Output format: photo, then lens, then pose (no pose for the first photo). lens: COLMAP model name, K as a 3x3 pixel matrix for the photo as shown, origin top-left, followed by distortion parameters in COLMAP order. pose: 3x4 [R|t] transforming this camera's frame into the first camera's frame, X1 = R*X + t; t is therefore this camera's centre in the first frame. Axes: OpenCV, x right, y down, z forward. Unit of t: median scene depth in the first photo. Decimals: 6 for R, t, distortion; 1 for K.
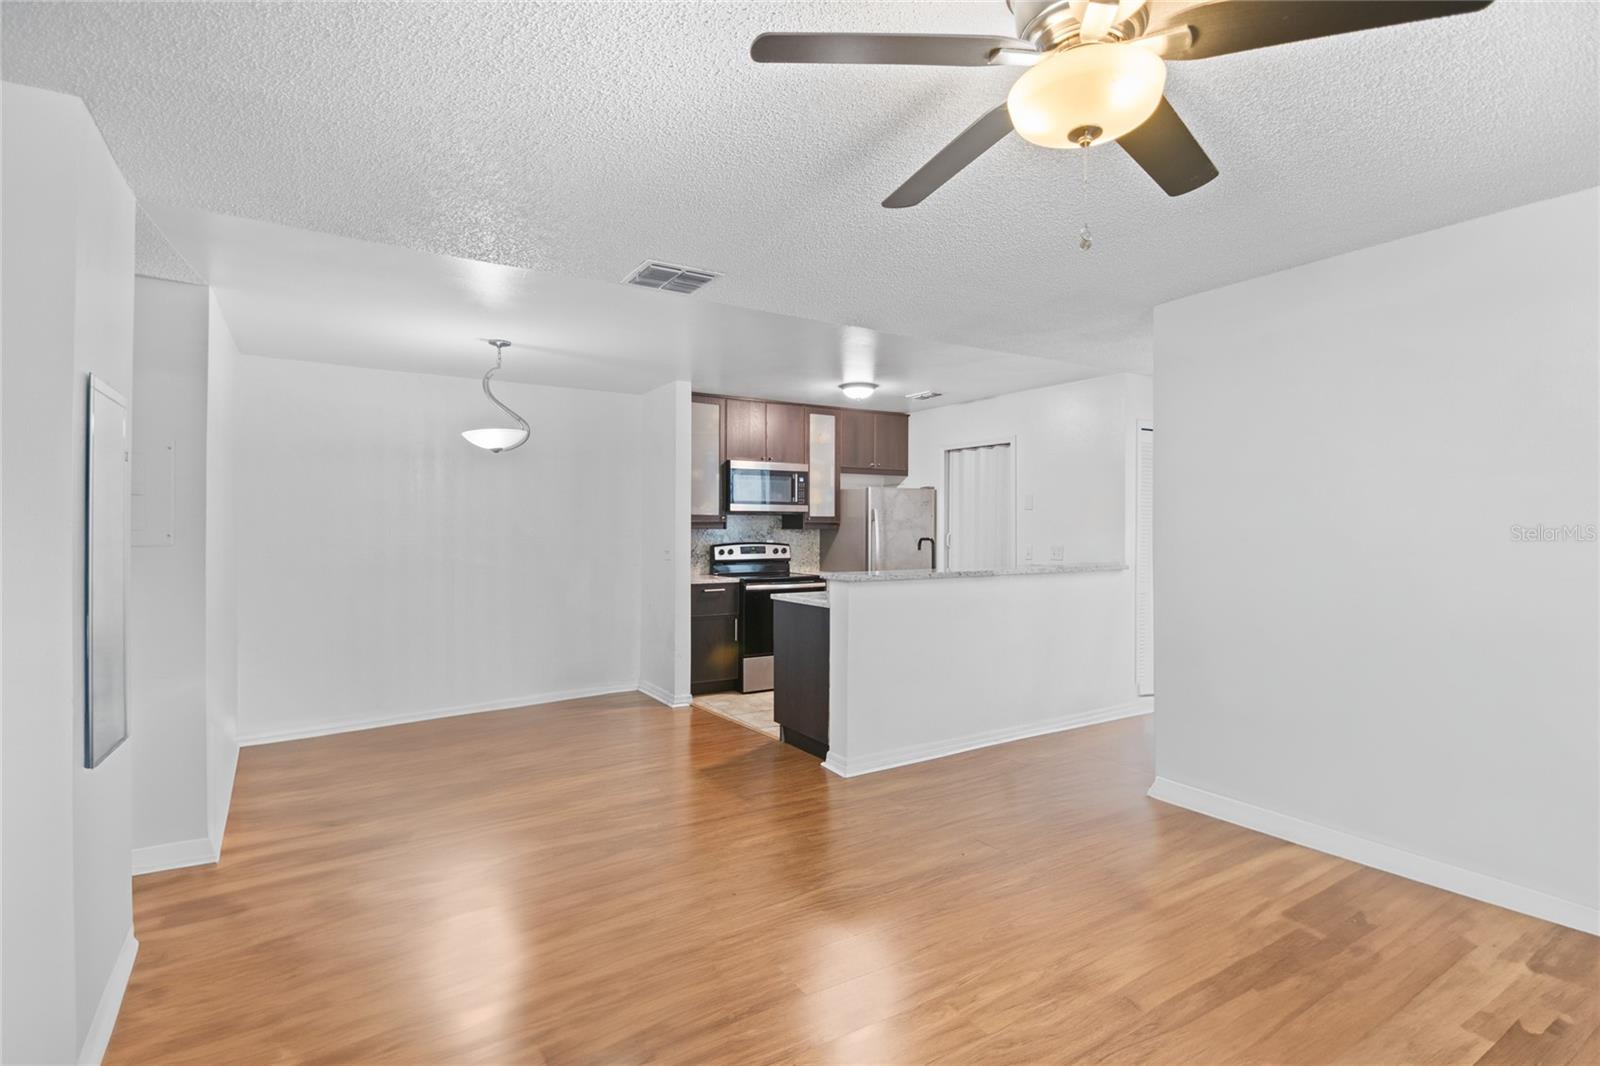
lens RADIAL K [[767.5, 0, 807.4], [0, 767.5, 531.0], [0, 0, 1]] dist [0.012880, -0.000063]
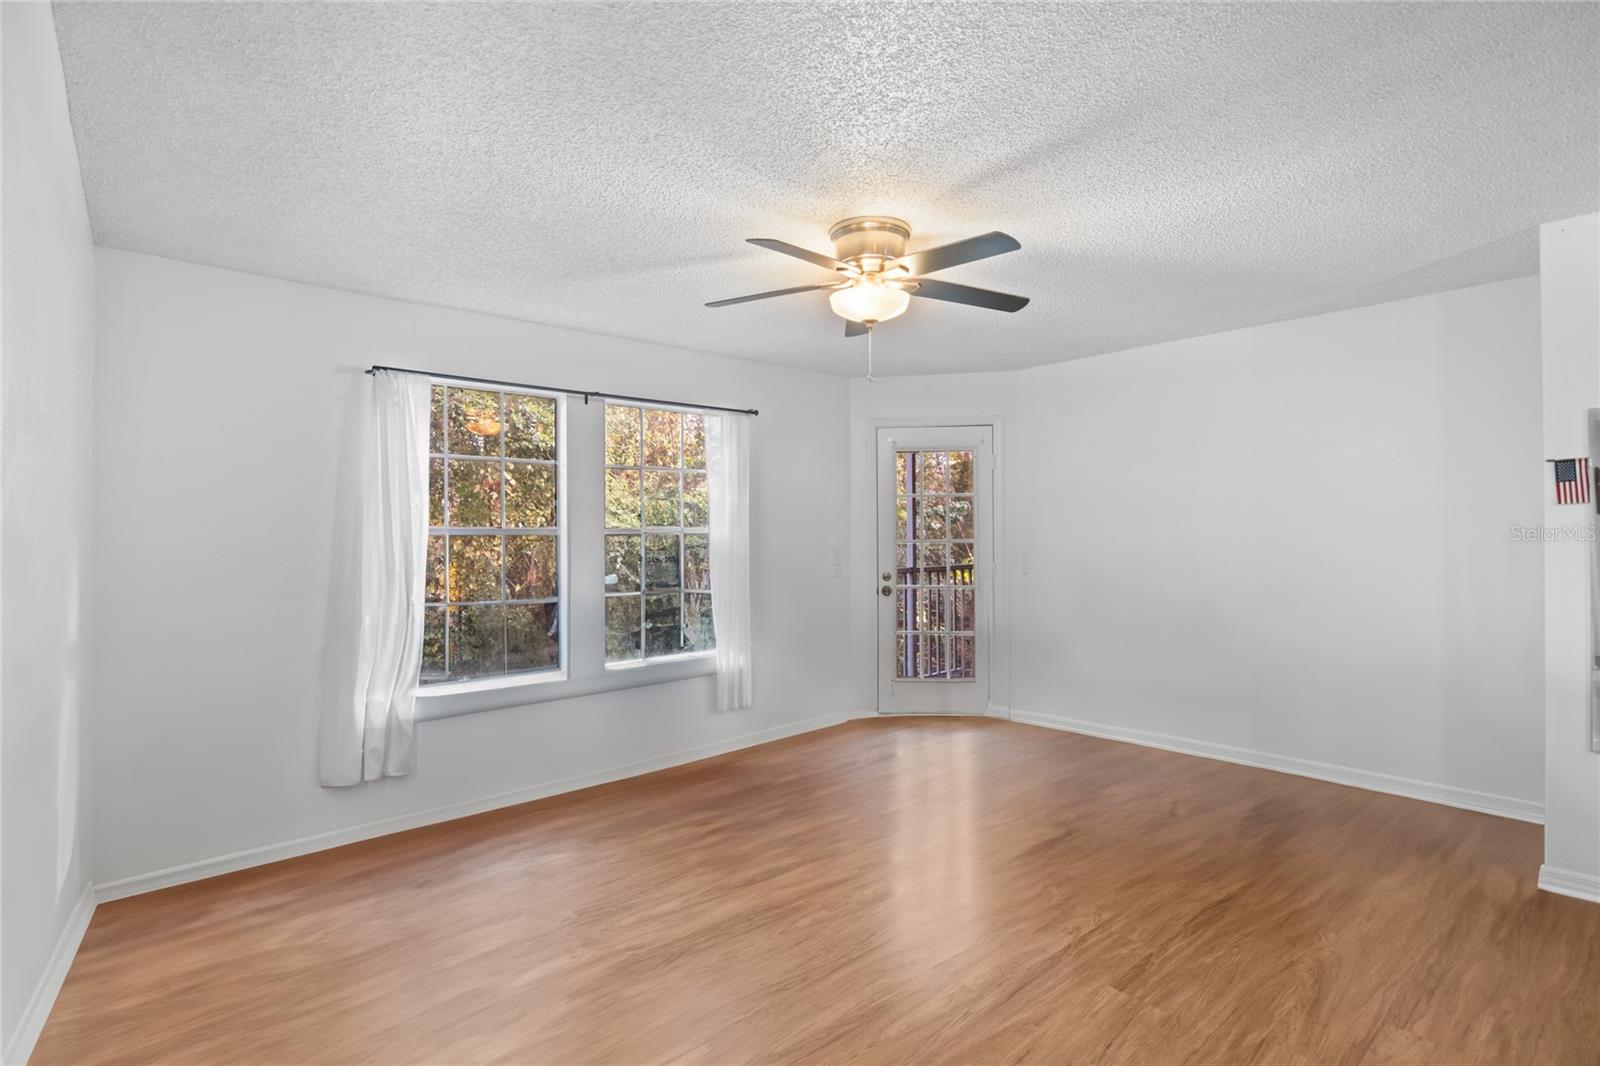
lens RADIAL K [[767.5, 0, 800.9], [0, 767.5, 529.0], [0, 0, 1]] dist [0.012880, -0.000063]
pose [[-0.989236, -0.002779, -0.146305, 0.560312], [-0.003141, 0.999993, 0.002243, -0.006094], [0.146298, 0.002679, -0.989237, 1.973920]]
